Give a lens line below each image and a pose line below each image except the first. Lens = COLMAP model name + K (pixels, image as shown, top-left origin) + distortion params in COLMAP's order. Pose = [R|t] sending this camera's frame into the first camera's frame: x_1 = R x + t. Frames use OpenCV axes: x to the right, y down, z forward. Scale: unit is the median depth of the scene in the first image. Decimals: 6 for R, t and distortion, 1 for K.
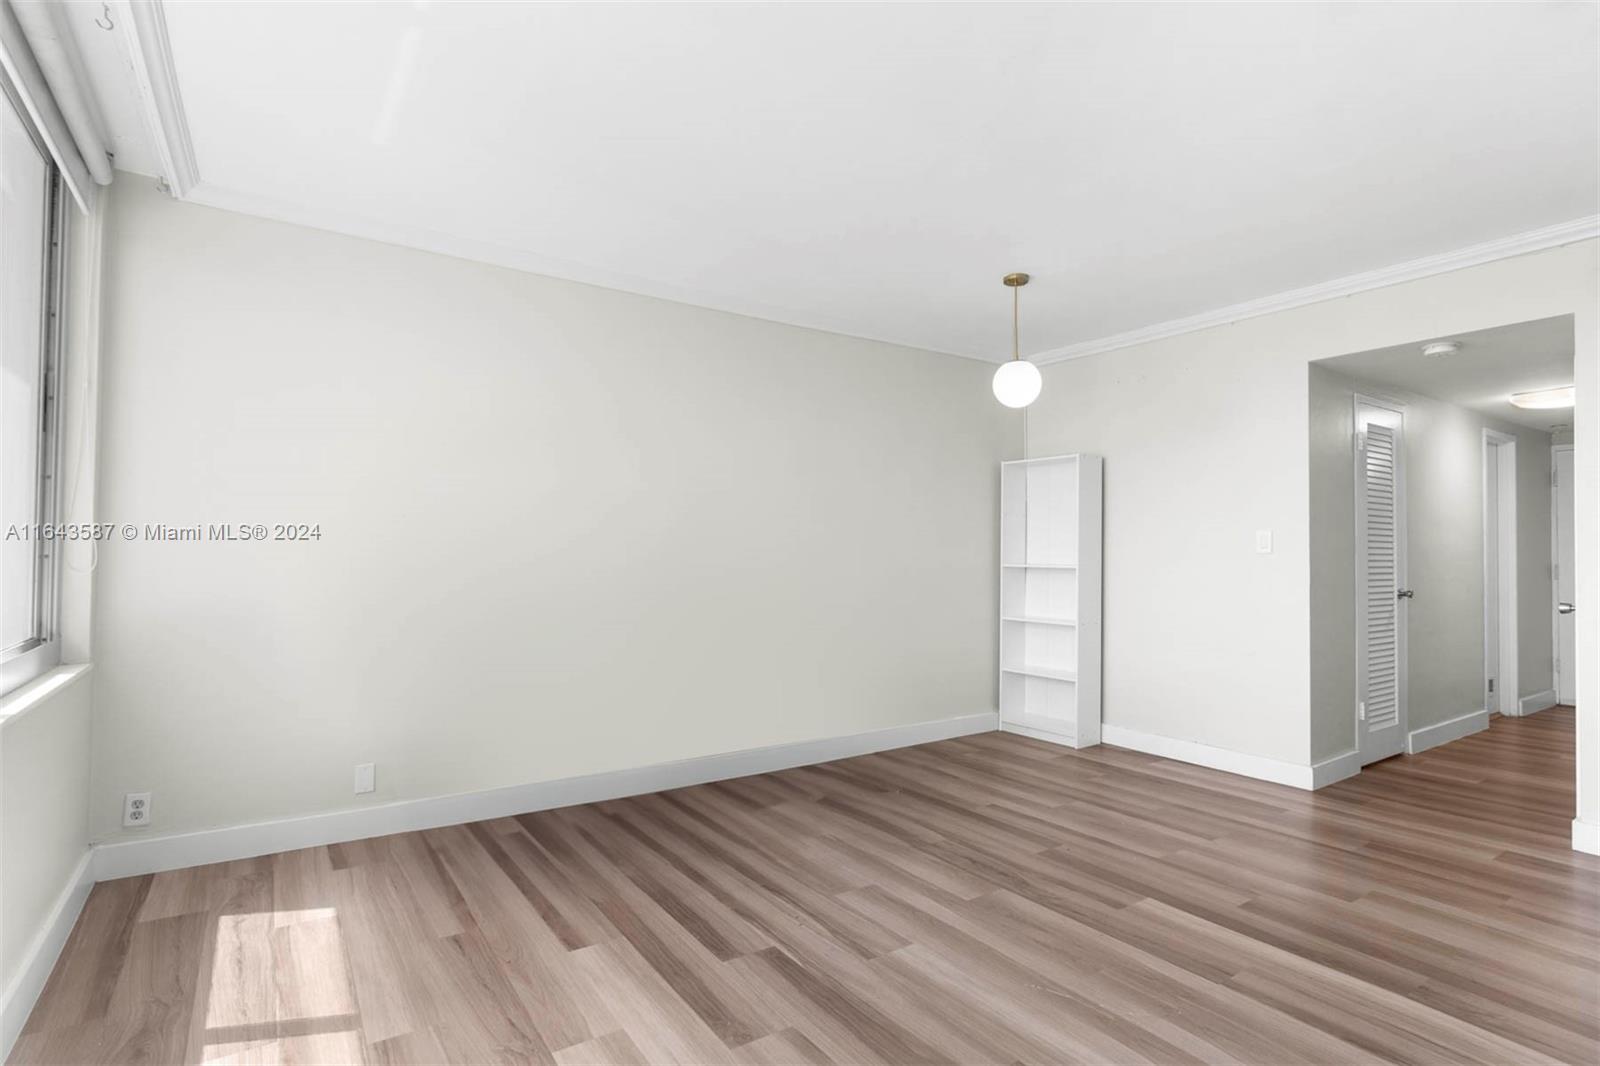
lens RADIAL K [[794.7, 0, 794.0], [0, 794.7, 534.7], [0, 0, 1]] dist [-0.004528, -0.001003]
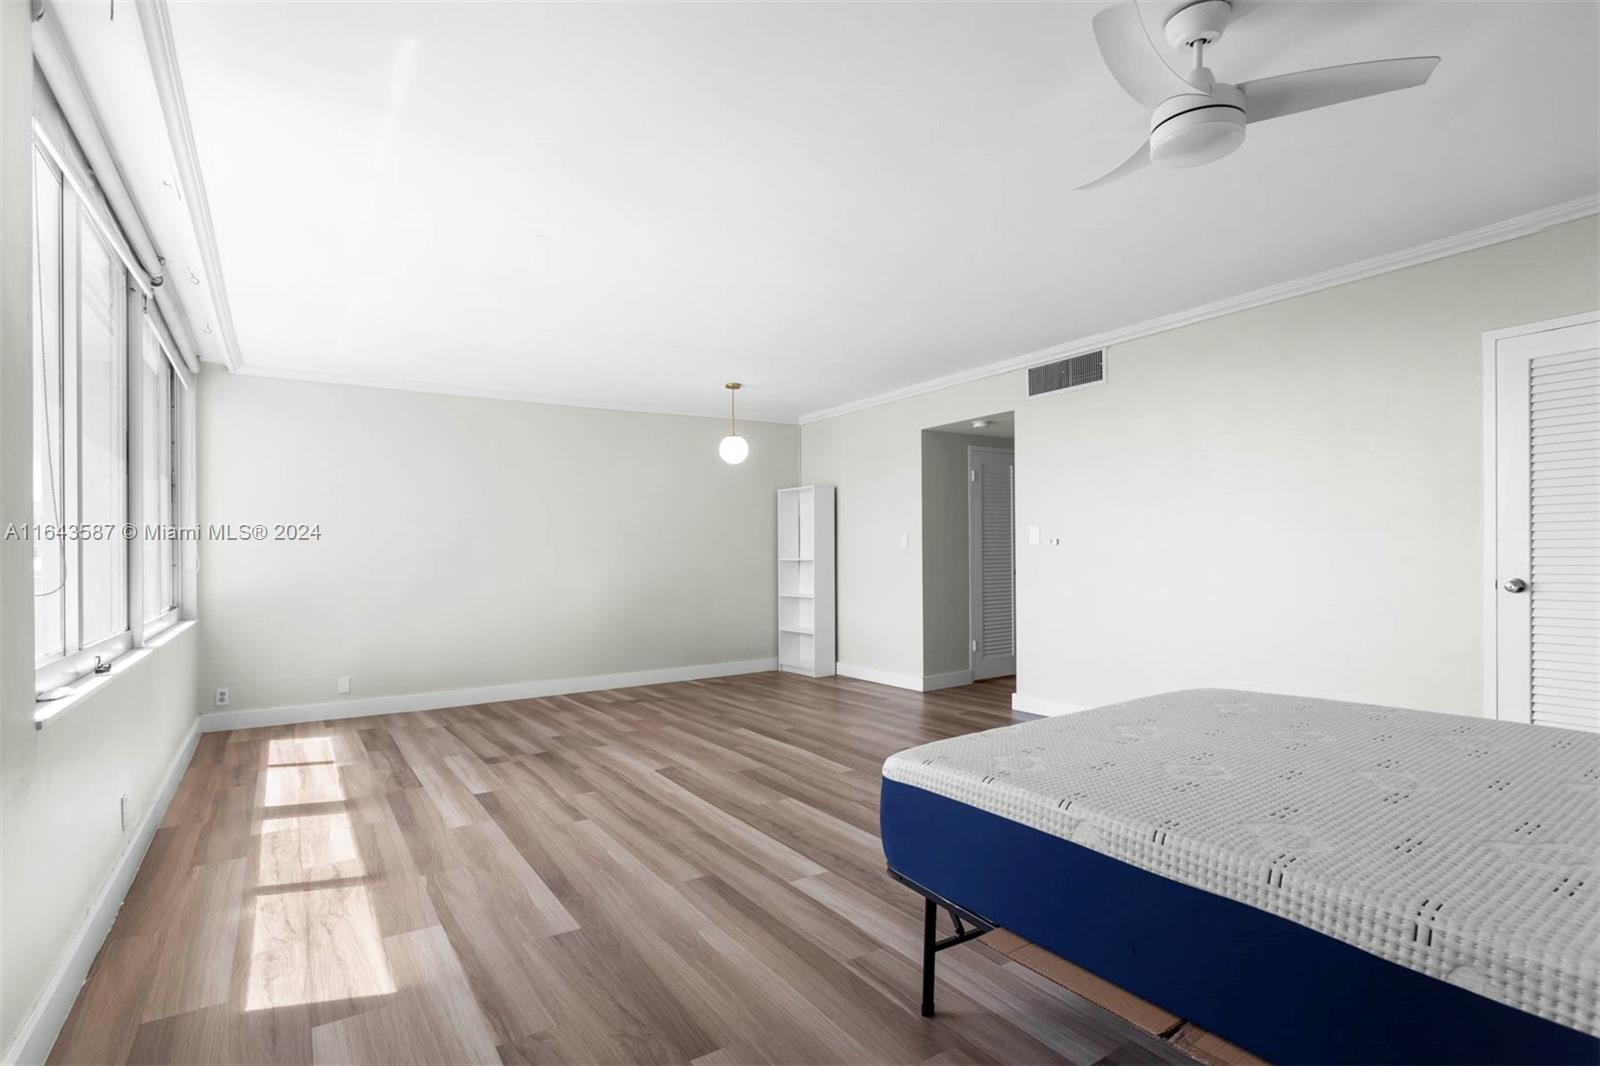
lens RADIAL K [[794.7, 0, 806.0], [0, 794.7, 545.6], [0, 0, 1]] dist [-0.004528, -0.001003]
pose [[0.999738, -0.022723, -0.002838, 0.570016], [0.022759, 0.999653, 0.013296, -0.011155], [0.002534, -0.013358, 0.999908, -0.869456]]
